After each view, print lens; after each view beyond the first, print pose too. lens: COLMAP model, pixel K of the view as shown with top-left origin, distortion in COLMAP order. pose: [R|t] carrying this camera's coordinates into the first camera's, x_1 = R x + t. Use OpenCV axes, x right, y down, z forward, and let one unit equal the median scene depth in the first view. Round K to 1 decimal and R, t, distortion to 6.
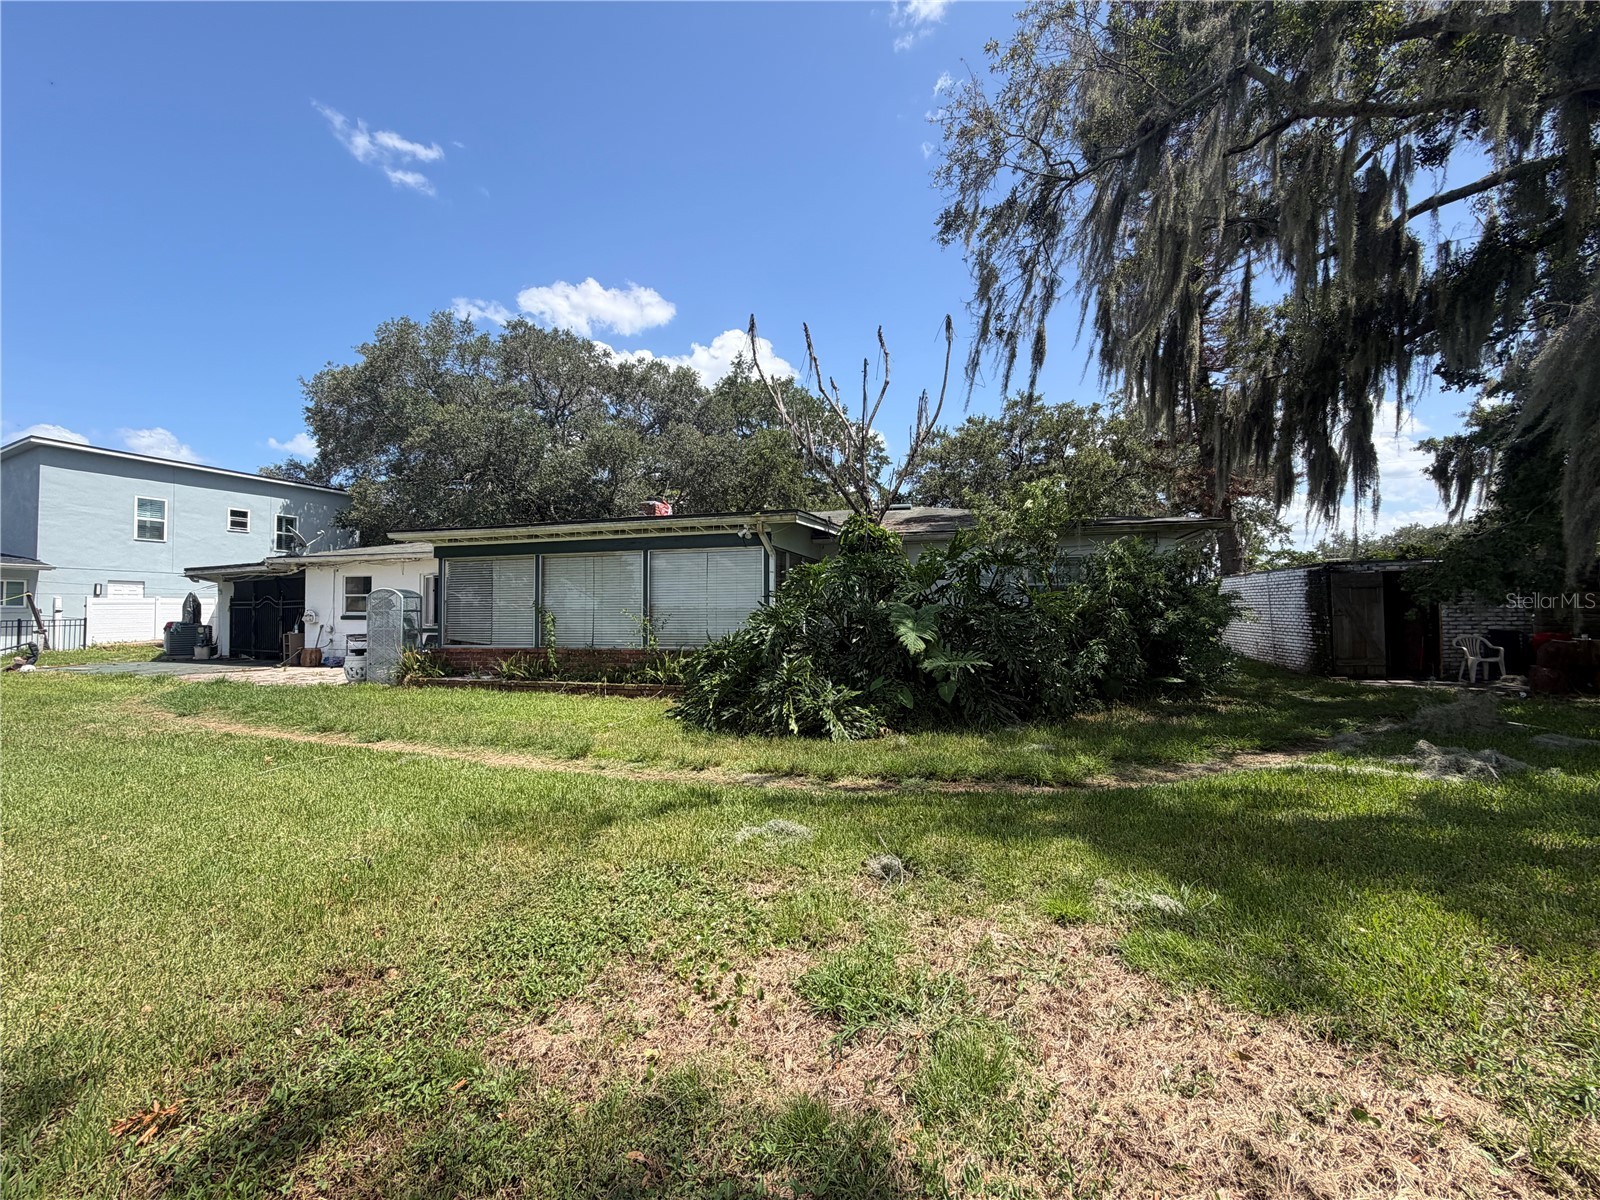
lens RADIAL K [[638.6, 0, 796.4], [0, 638.6, 595.7], [0, 0, 1]] dist [0.001203, 0.000045]
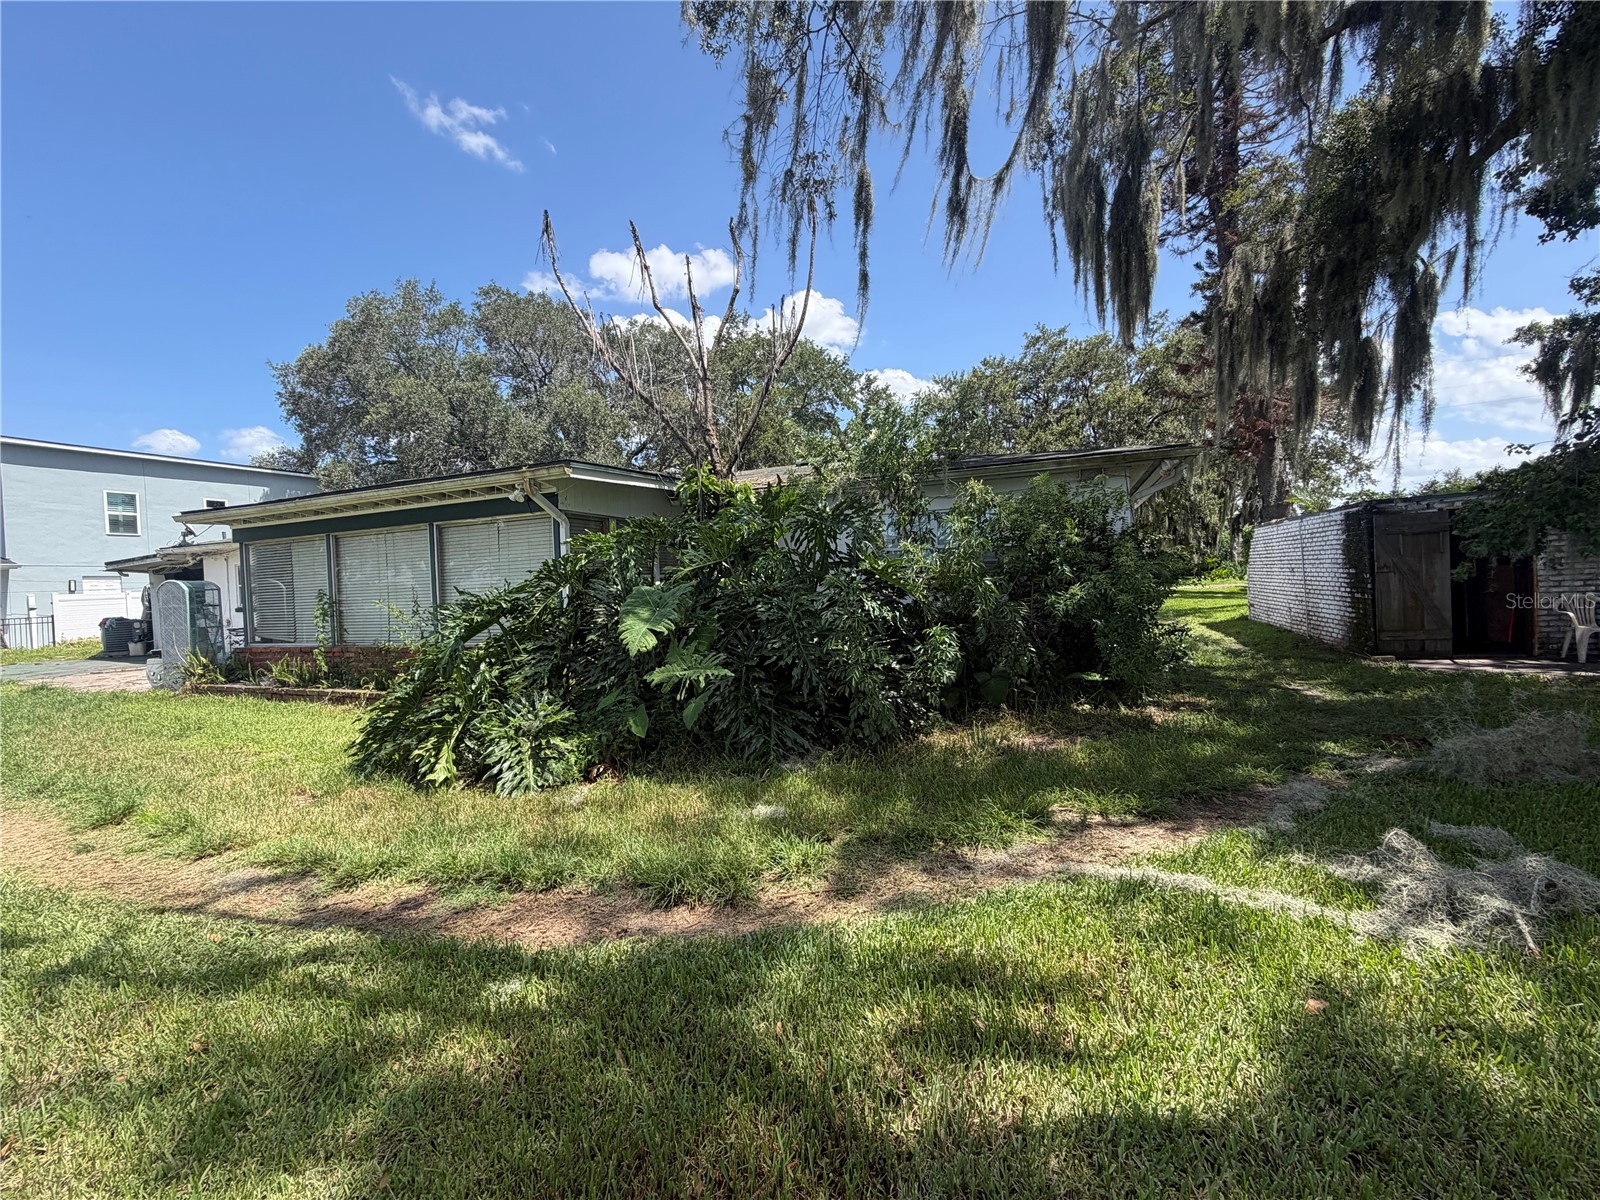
lens RADIAL K [[638.6, 0, 796.4], [0, 638.6, 595.7], [0, 0, 1]] dist [0.001203, 0.000045]
pose [[0.994568, -0.031057, -0.099346, 0.238385], [0.035867, 0.998251, 0.047002, -0.001188], [0.097712, -0.050310, 0.993942, 0.193510]]
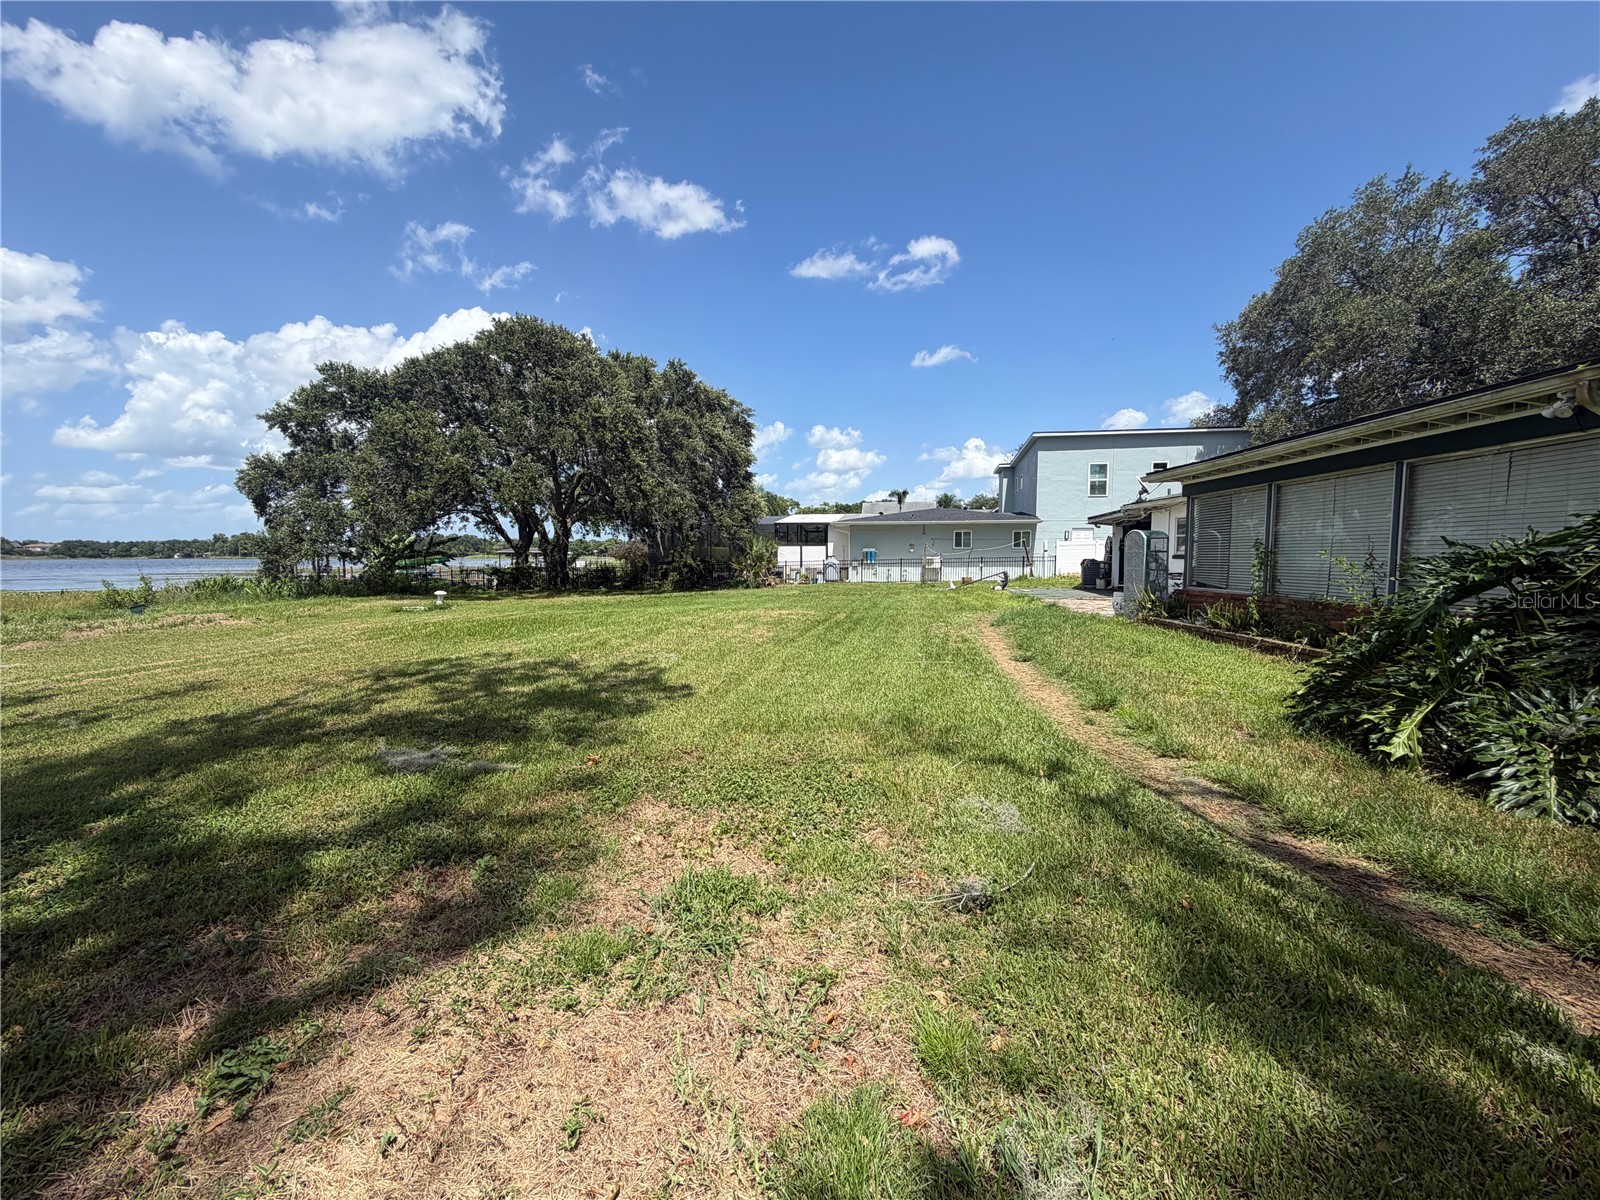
lens RADIAL K [[638.6, 0, 796.4], [0, 638.6, 595.7], [0, 0, 1]] dist [0.001203, 0.000045]
pose [[0.232365, 0.066237, -0.970371, 0.226546], [0.028621, 0.996781, 0.074893, 0.000994], [0.972207, -0.045175, 0.229721, 0.174018]]
